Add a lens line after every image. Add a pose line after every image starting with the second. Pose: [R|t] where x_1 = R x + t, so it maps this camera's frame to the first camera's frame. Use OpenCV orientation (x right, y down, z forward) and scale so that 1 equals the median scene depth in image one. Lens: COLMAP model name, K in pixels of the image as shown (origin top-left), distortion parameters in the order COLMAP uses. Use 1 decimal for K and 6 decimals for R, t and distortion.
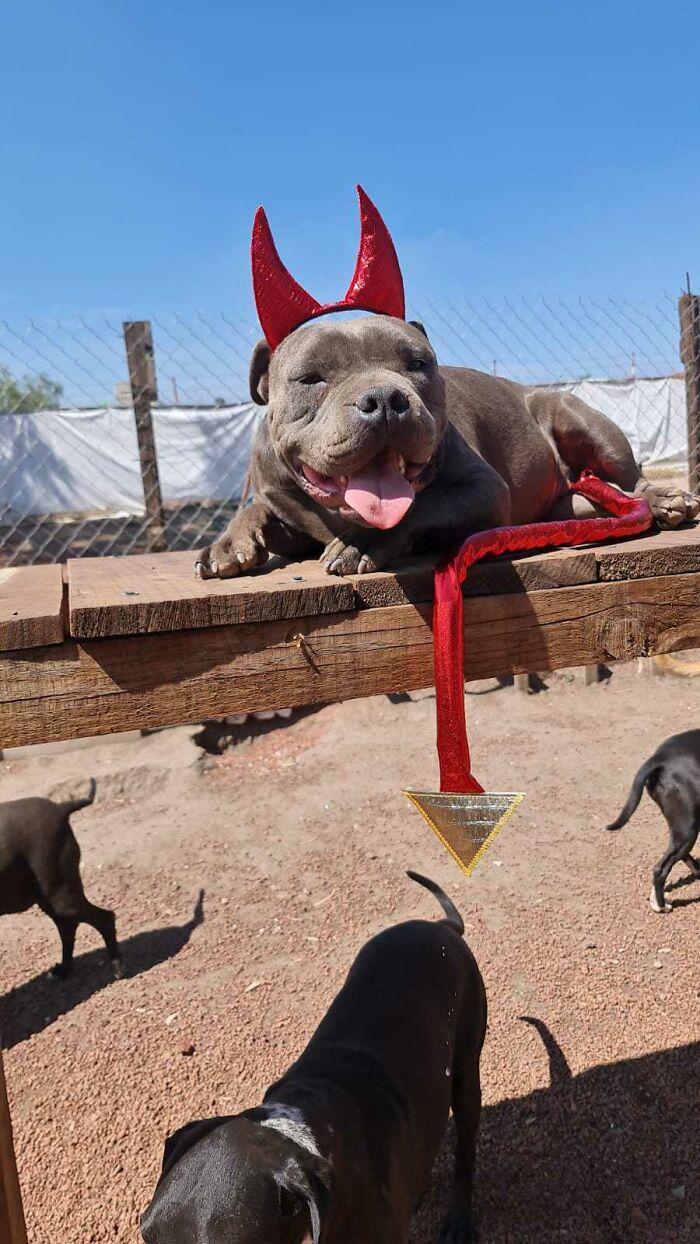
lens RADIAL K [[943.2, 0, 353.0], [0, 943.2, 623.1], [0, 0, 1]] dist [0.067500, -0.020854]
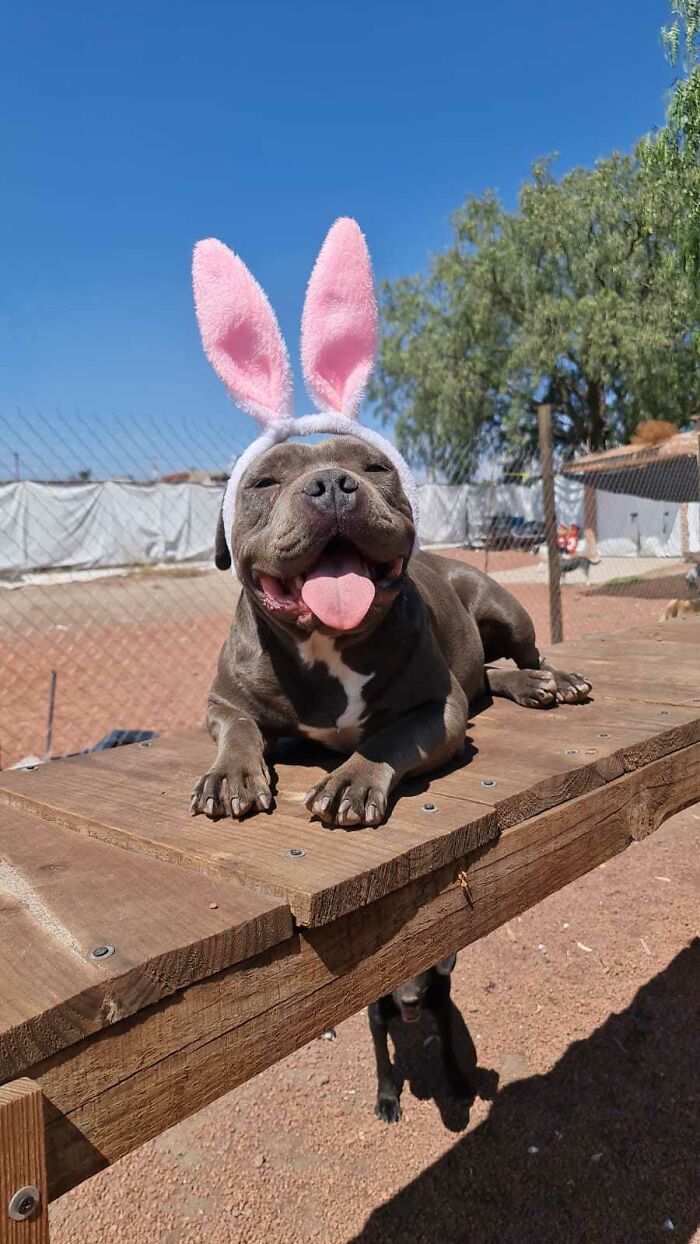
lens RADIAL K [[943.2, 0, 352.5], [0, 943.2, 612.9], [0, 0, 1]] dist [0.067500, -0.020854]
pose [[0.863827, -0.013205, 0.503616, -0.624831], [0.064320, 0.994366, -0.084254, -0.172828], [-0.499666, 0.105173, 0.859809, 0.214370]]
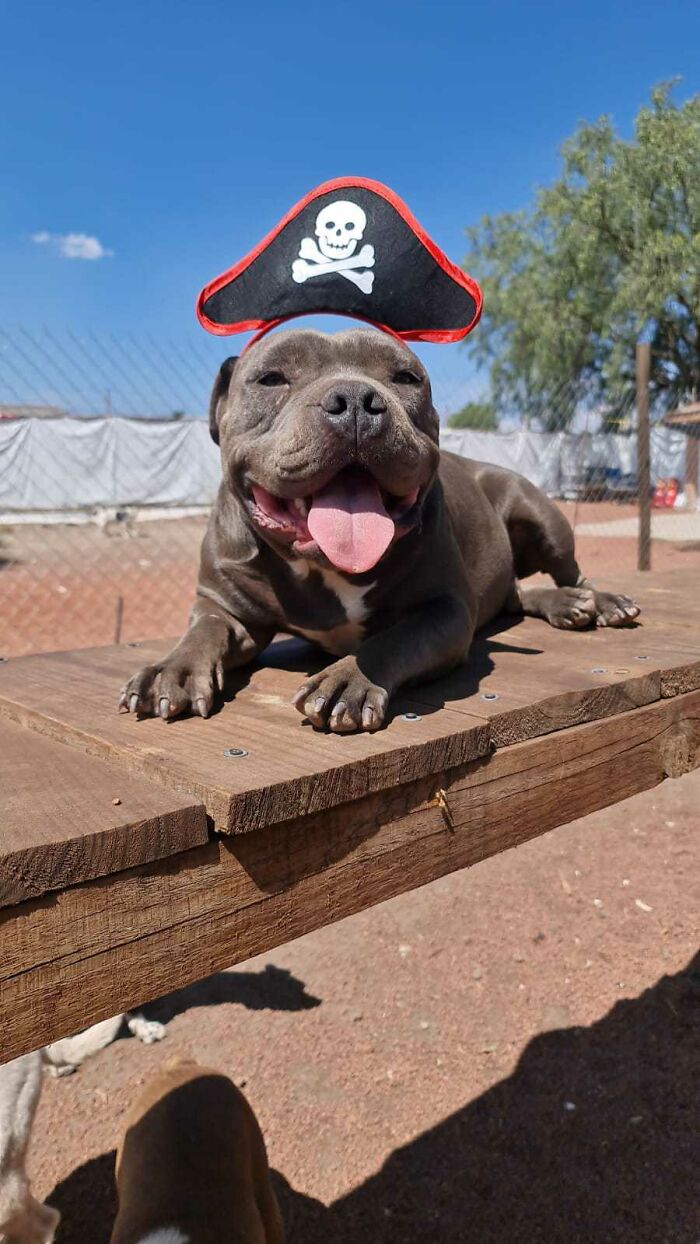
lens RADIAL K [[943.2, 0, 352.3], [0, 943.2, 614.6], [0, 0, 1]] dist [0.067500, -0.020854]
pose [[0.907048, -0.001195, 0.421027, -0.465316], [0.017056, 0.999279, -0.033909, -0.112217], [-0.420683, 0.037938, 0.906414, 0.295159]]
